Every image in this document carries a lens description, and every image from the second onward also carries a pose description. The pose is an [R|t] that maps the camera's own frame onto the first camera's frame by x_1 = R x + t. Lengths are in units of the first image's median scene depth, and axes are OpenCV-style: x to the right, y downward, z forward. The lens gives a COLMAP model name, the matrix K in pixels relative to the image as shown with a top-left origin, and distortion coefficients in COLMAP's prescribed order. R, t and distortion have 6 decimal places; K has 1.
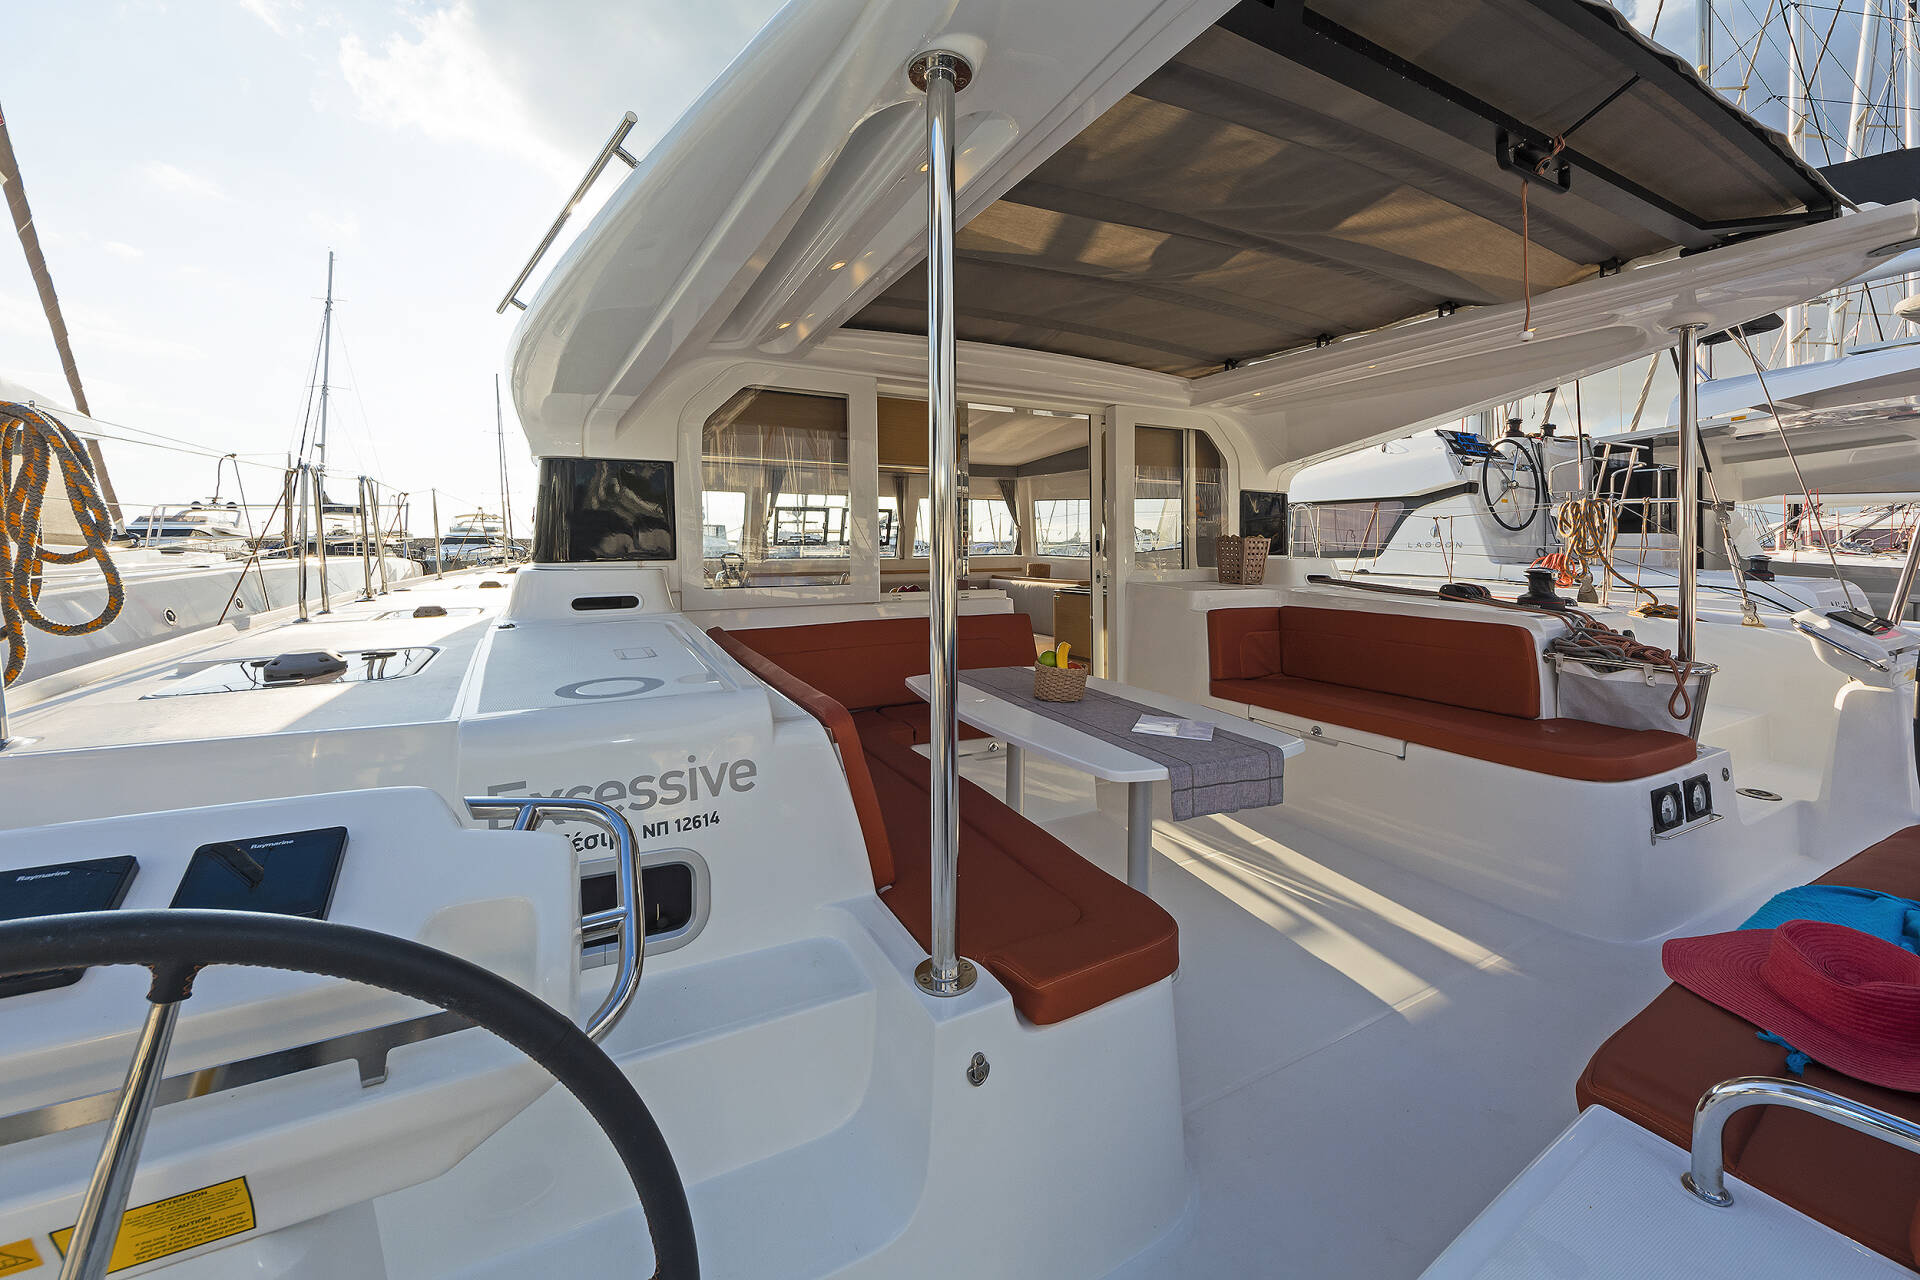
lens RADIAL K [[722.3, 0, 963.0], [0, 722.3, 544.5], [0, 0, 1]] dist [-0.001736, -0.000266]
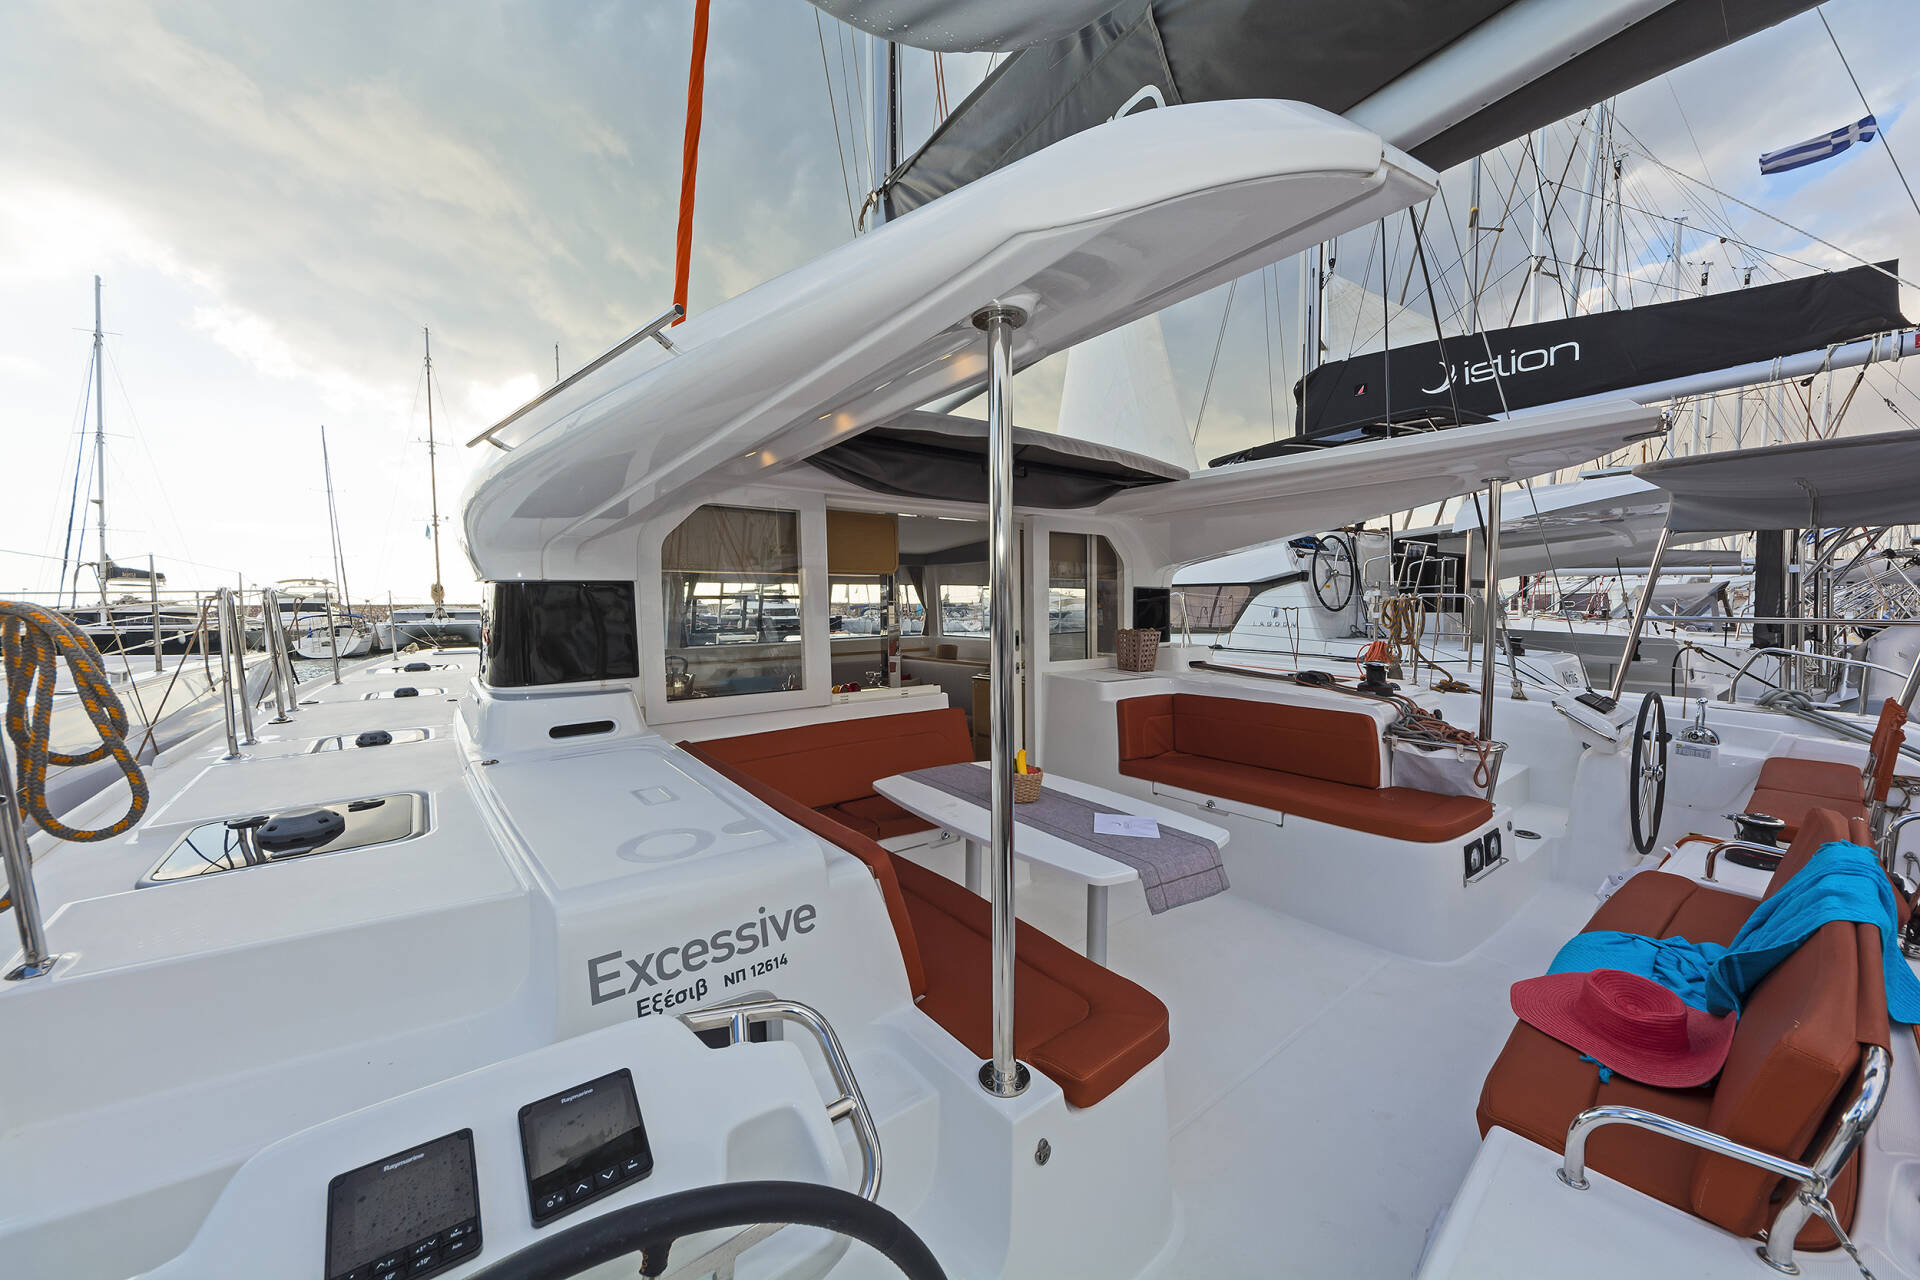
lens RADIAL K [[683.4, 0, 960.6], [0, 683.4, 637.5], [0, 0, 1]] dist [-0.000970, -0.000341]
pose [[0.985081, -0.016658, 0.171282, -0.113570], [0.008596, 0.998825, 0.047702, -0.078455], [-0.171875, -0.045518, 0.984067, -0.032379]]
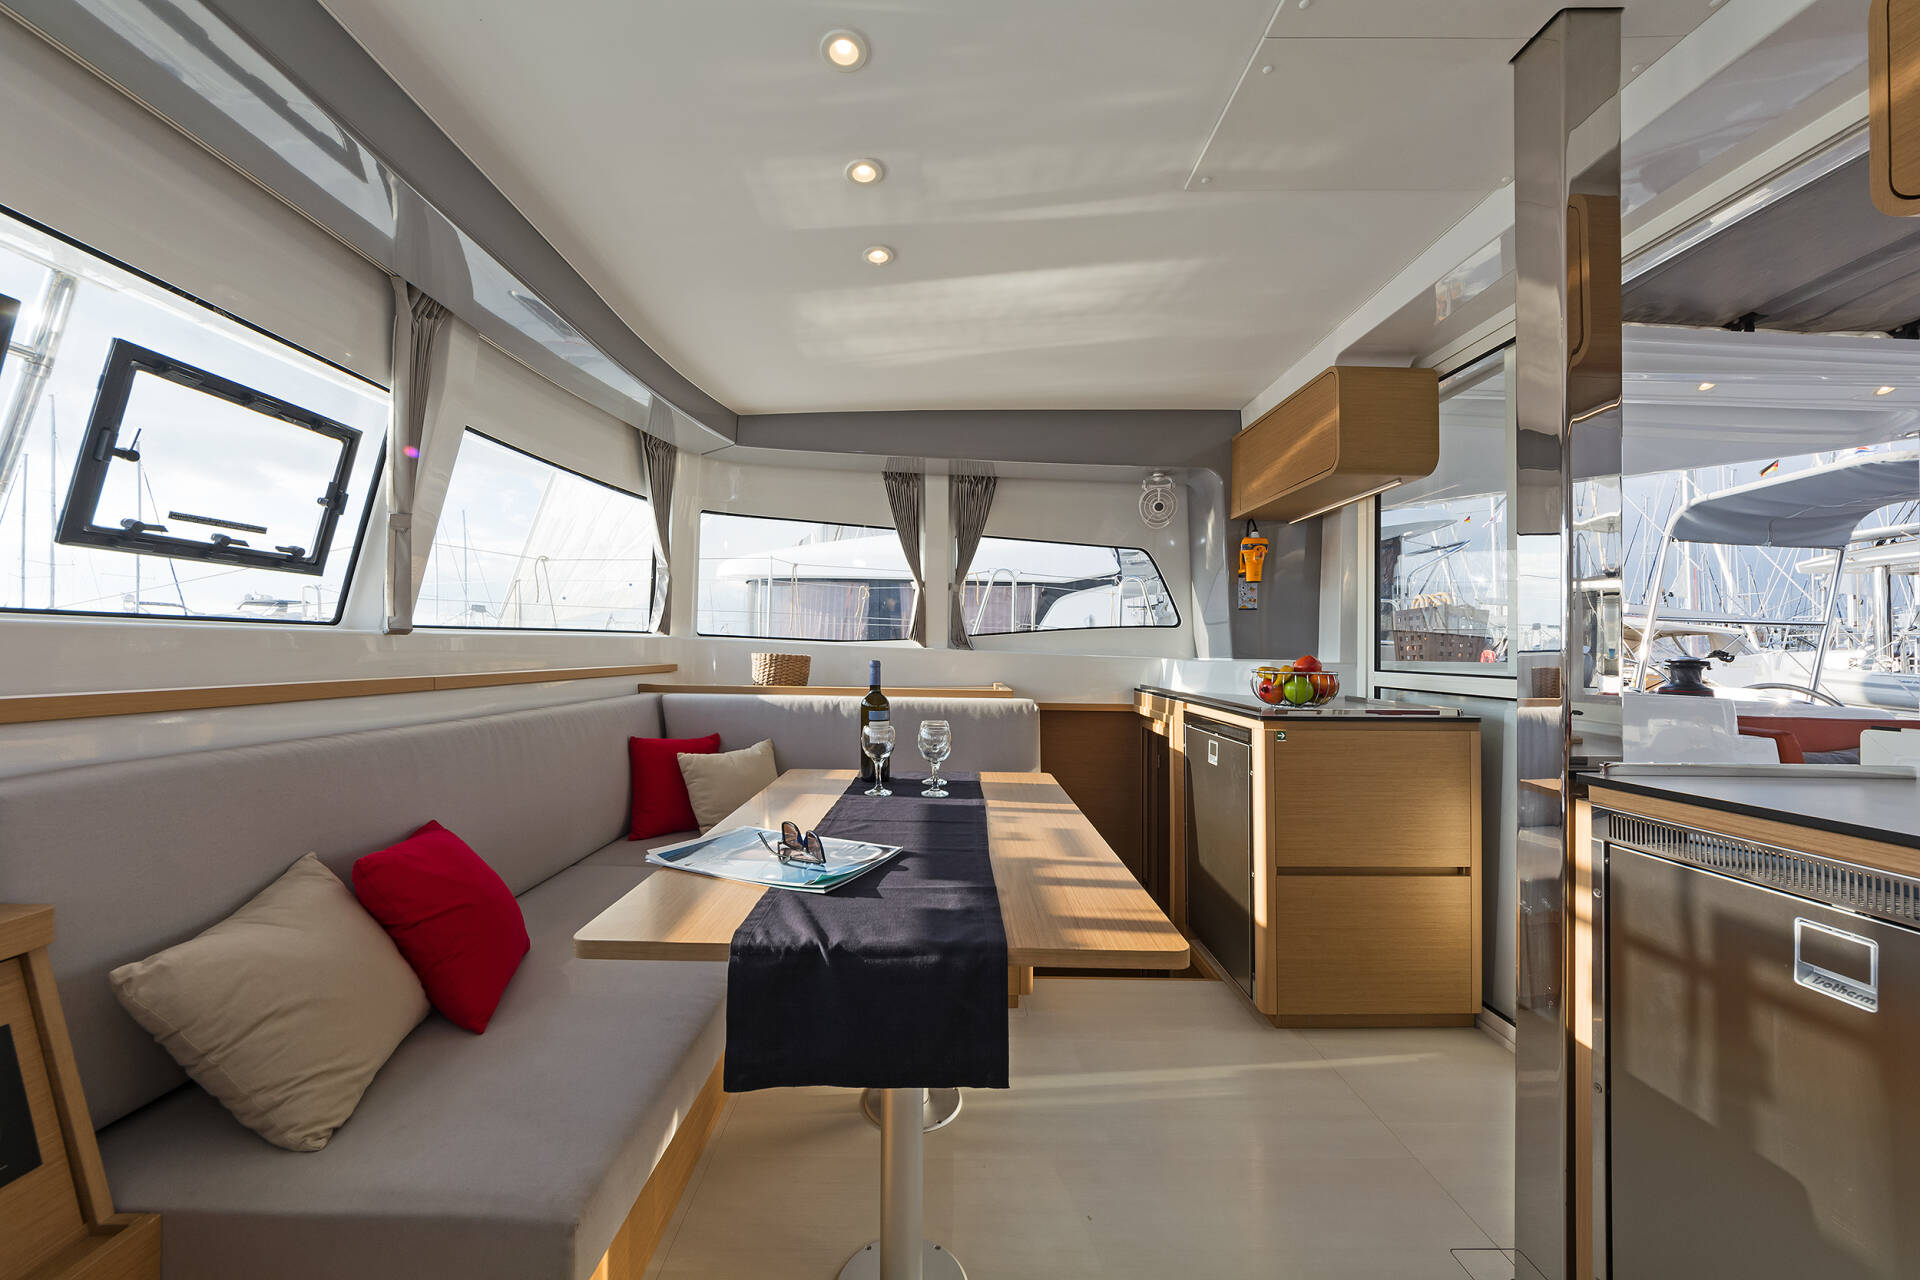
lens RADIAL K [[681.8, 0, 960.0], [0, 681.8, 640.0], [0, 0, 1]] dist [-0.002919, -0.000423]
pose [[0.449989, 0.024125, 0.892708, -0.498848], [-0.020624, 0.999649, -0.016619, 0.053340], [-0.892796, -0.010933, 0.450328, 1.648056]]
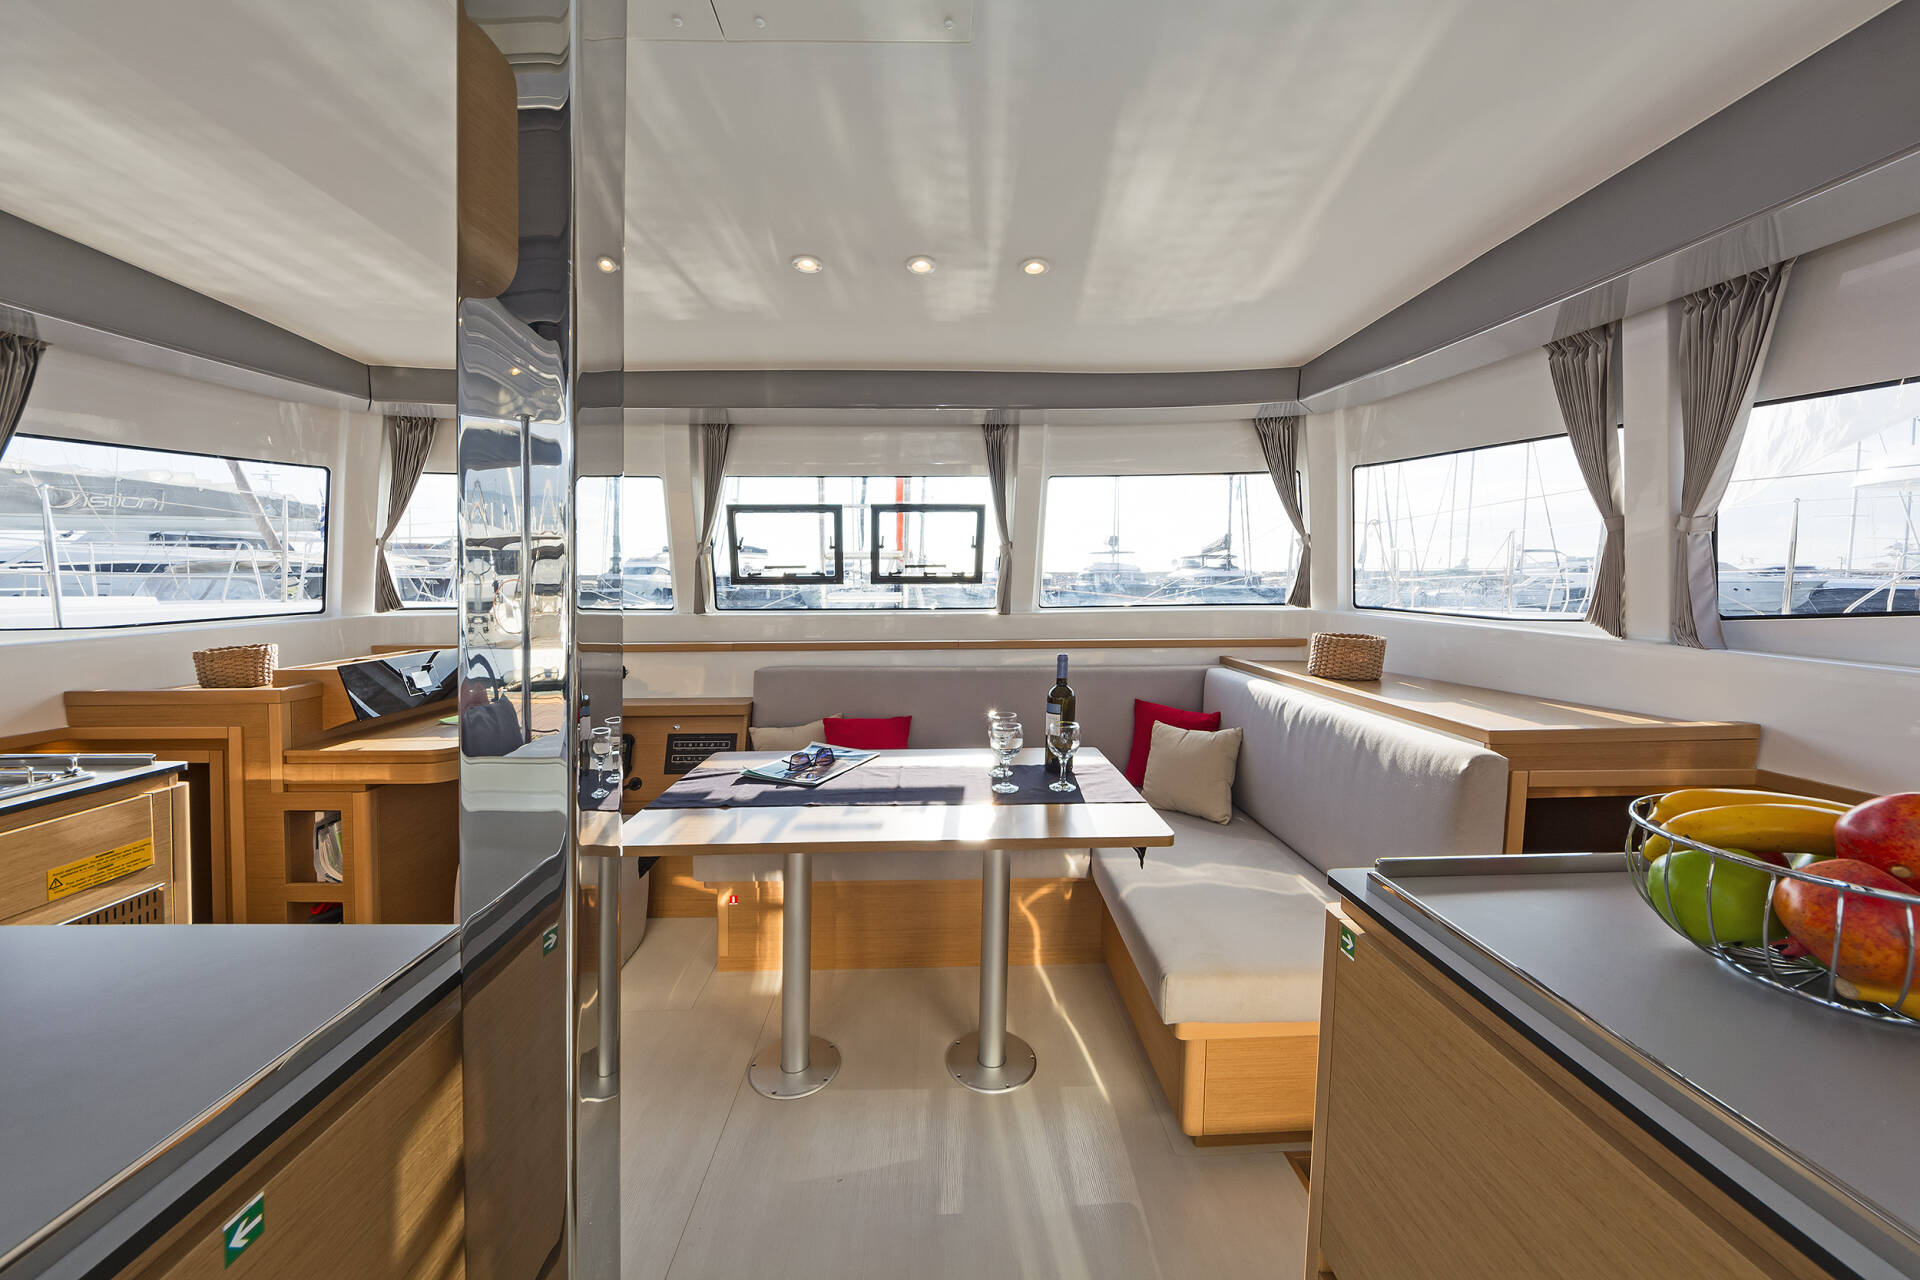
lens RADIAL K [[712.4, 0, 950.6], [0, 712.4, 586.2], [0, 0, 1]] dist [-0.001065, -0.000324]
pose [[0.893988, 0.001404, -0.448088, 0.198427], [0.005345, 0.999891, 0.013797, -0.008078], [0.448058, -0.014729, 0.893883, 1.369350]]
